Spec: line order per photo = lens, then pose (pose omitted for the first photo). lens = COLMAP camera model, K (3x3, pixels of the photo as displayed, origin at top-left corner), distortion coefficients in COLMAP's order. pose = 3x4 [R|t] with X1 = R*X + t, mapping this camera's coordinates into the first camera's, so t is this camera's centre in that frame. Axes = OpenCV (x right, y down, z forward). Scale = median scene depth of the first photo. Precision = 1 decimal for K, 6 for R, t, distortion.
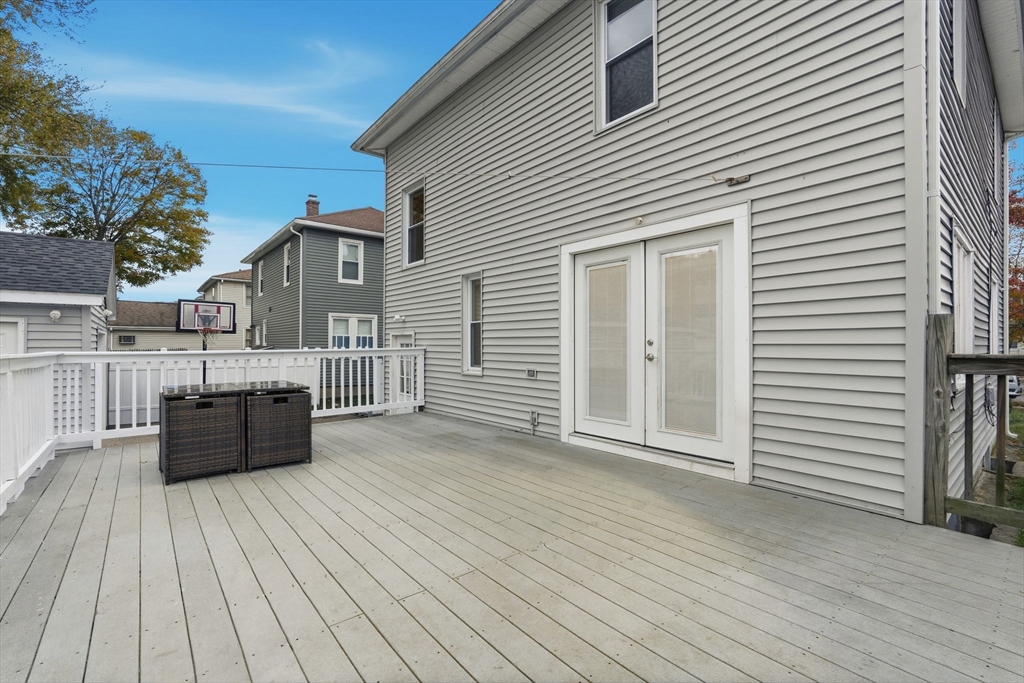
lens RADIAL K [[449.9, 0, 514.4], [0, 449.9, 343.9], [0, 0, 1]] dist [-0.004734, 0.001974]
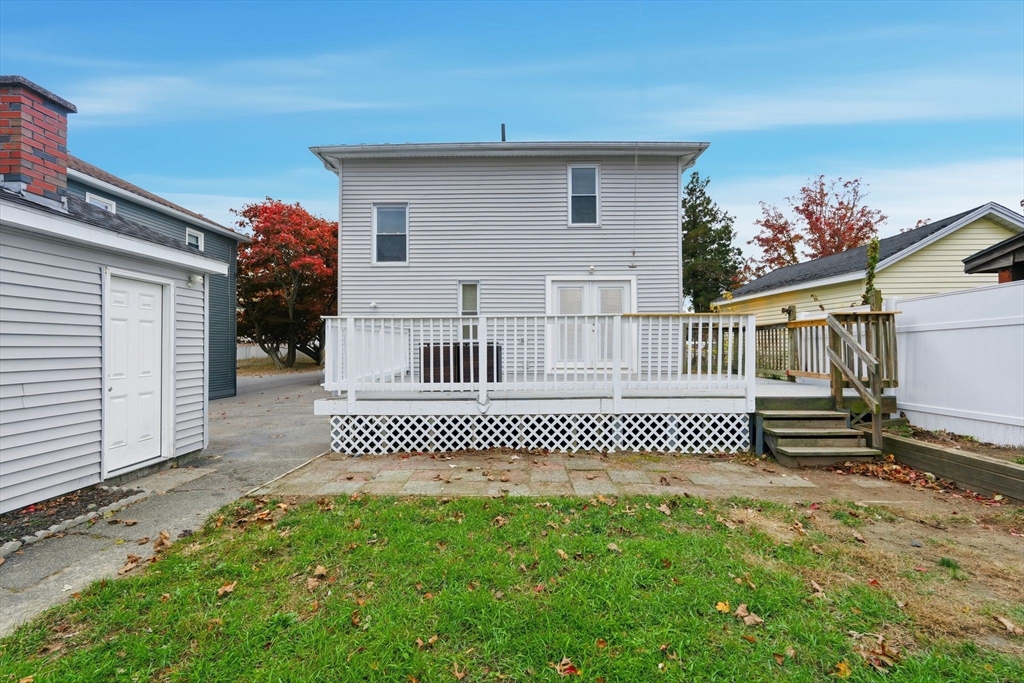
lens RADIAL K [[449.9, 0, 513.7], [0, 449.9, 342.7], [0, 0, 1]] dist [-0.004734, 0.001974]
pose [[0.671030, 0.005369, 0.741411, -1.588332], [-0.002408, 0.999984, -0.005063, 0.098216], [-0.741427, 0.001612, 0.671032, -0.249685]]
